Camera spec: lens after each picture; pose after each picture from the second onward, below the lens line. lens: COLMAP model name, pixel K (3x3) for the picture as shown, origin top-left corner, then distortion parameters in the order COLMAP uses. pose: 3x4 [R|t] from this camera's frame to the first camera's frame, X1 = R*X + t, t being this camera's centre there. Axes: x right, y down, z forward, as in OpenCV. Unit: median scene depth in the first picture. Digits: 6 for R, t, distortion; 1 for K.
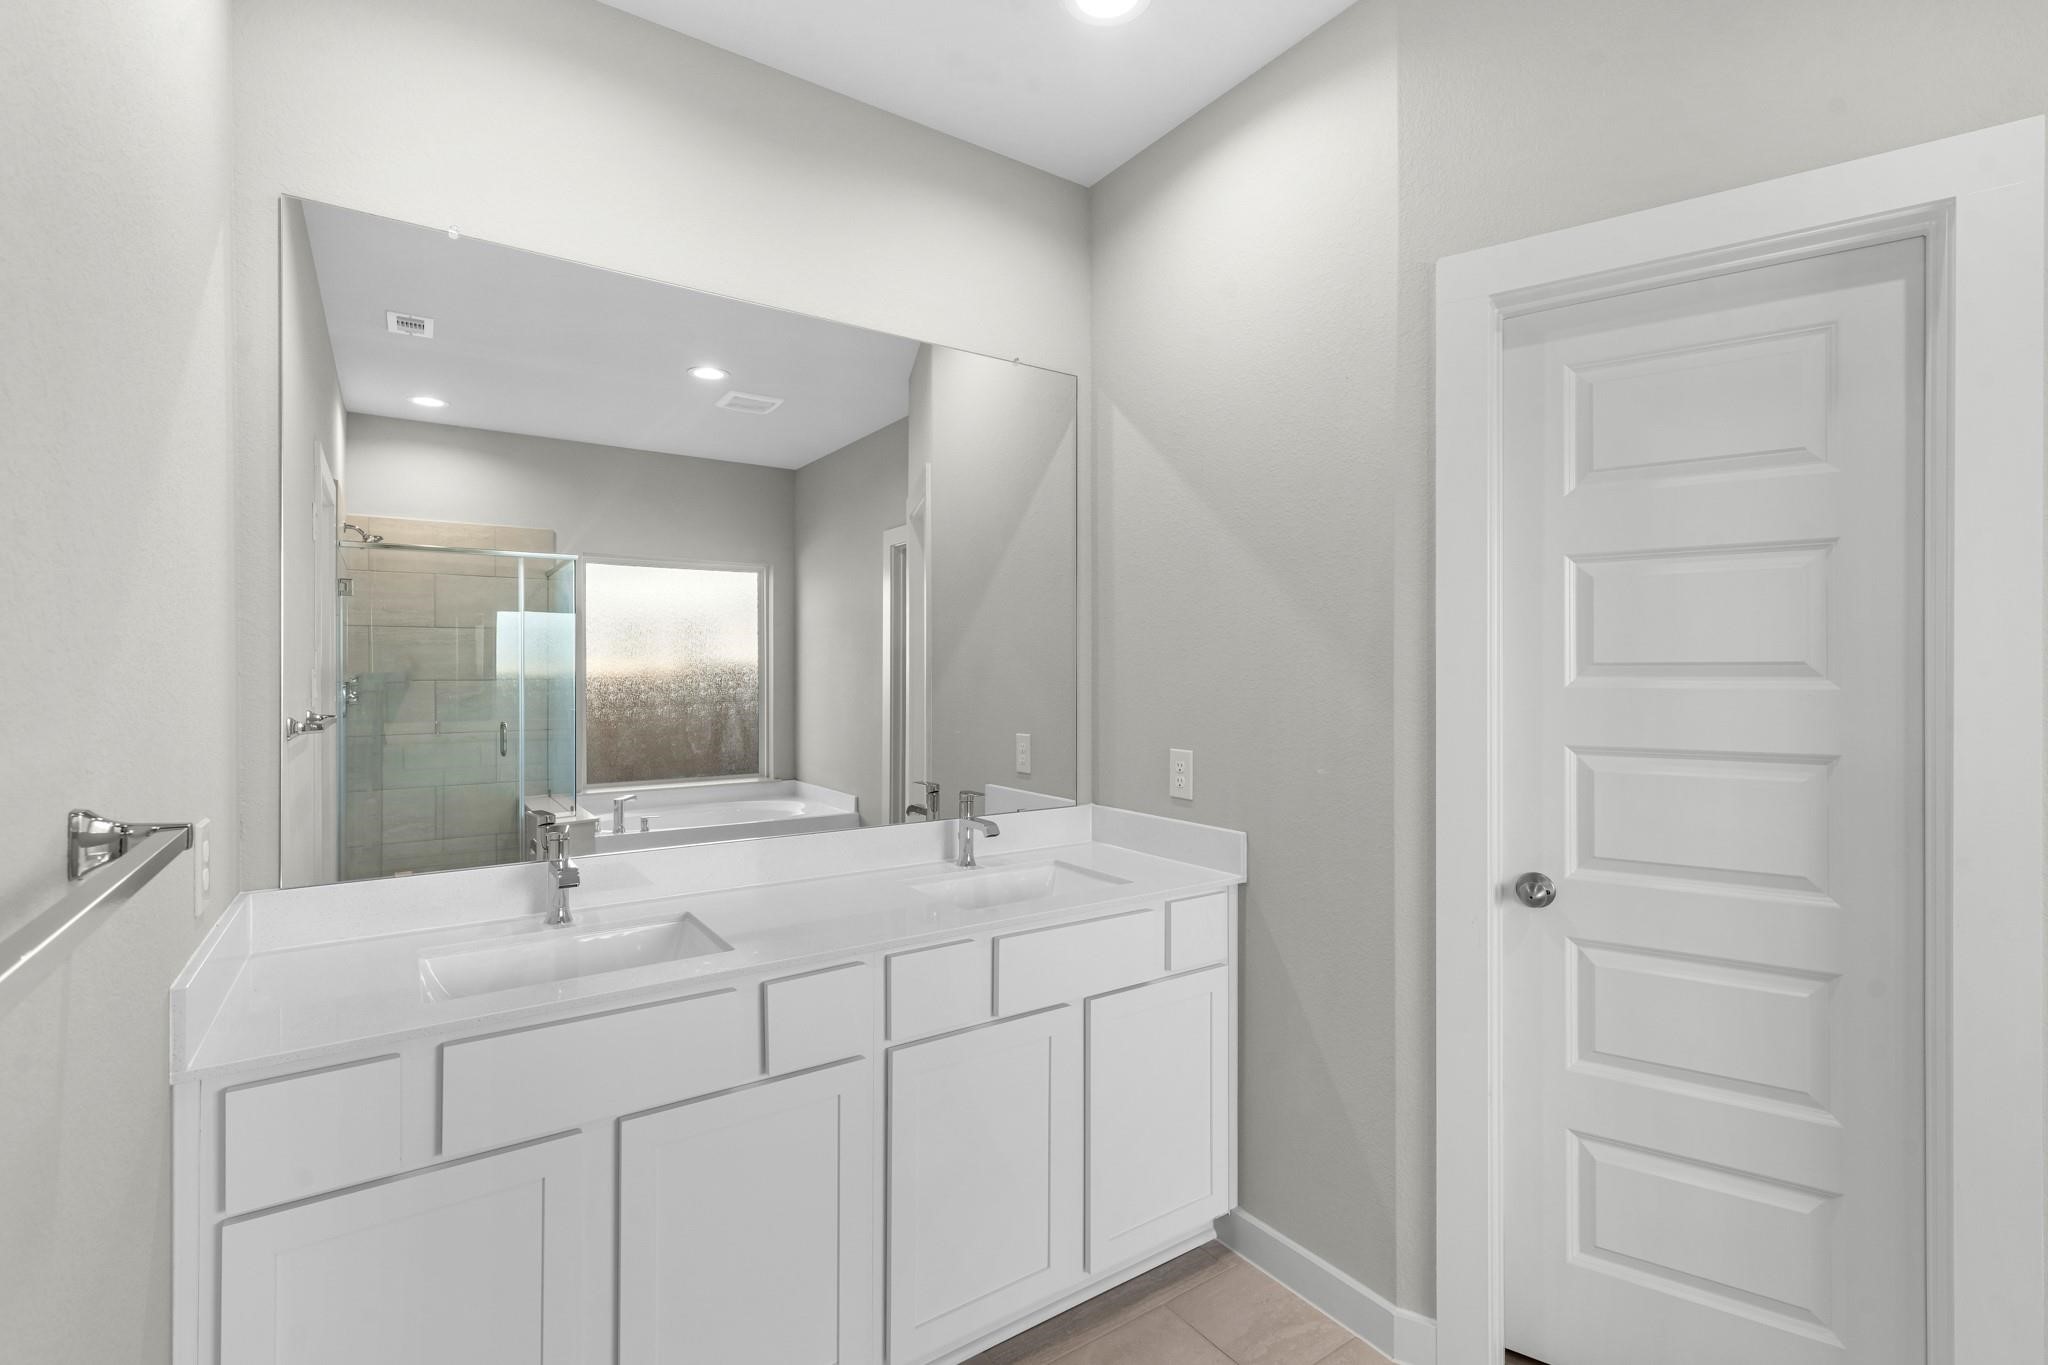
lens RADIAL K [[927.1, 0, 1024.8], [0, 927.1, 675.4], [0, 0, 1]] dist [0.014877, -0.000705]
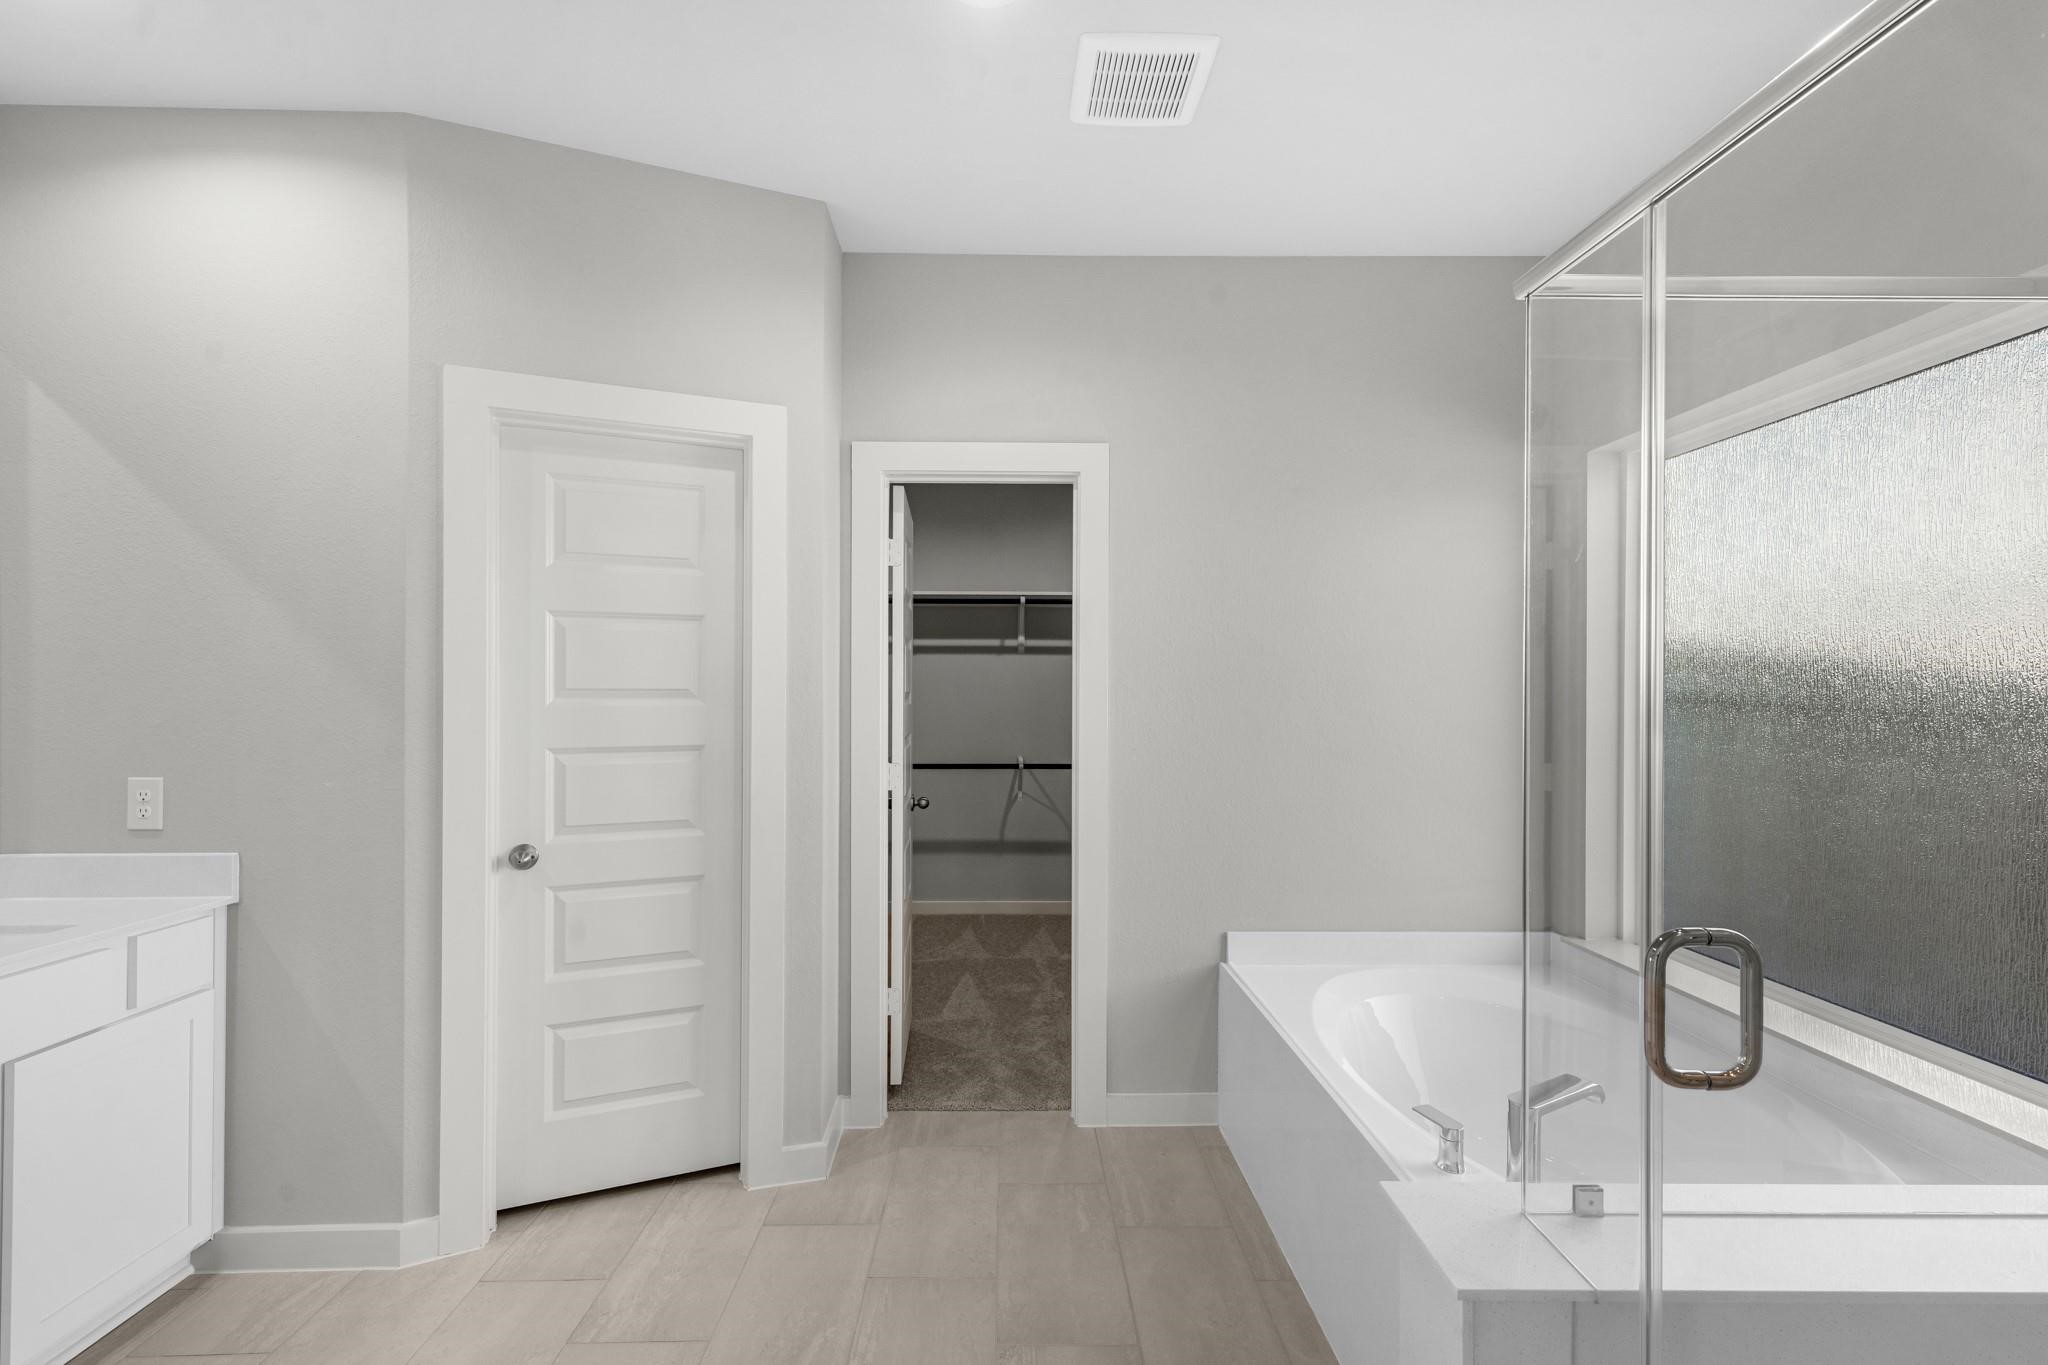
lens RADIAL K [[866.0, 0, 1020.0], [0, 866.0, 690.1], [0, 0, 1]] dist [0.001411, 0.000709]
pose [[0.545650, 0.005690, 0.837994, -0.108602], [0.002143, 0.999964, -0.008185, 0.000969], [-0.838011, 0.006262, 0.545618, -0.279346]]
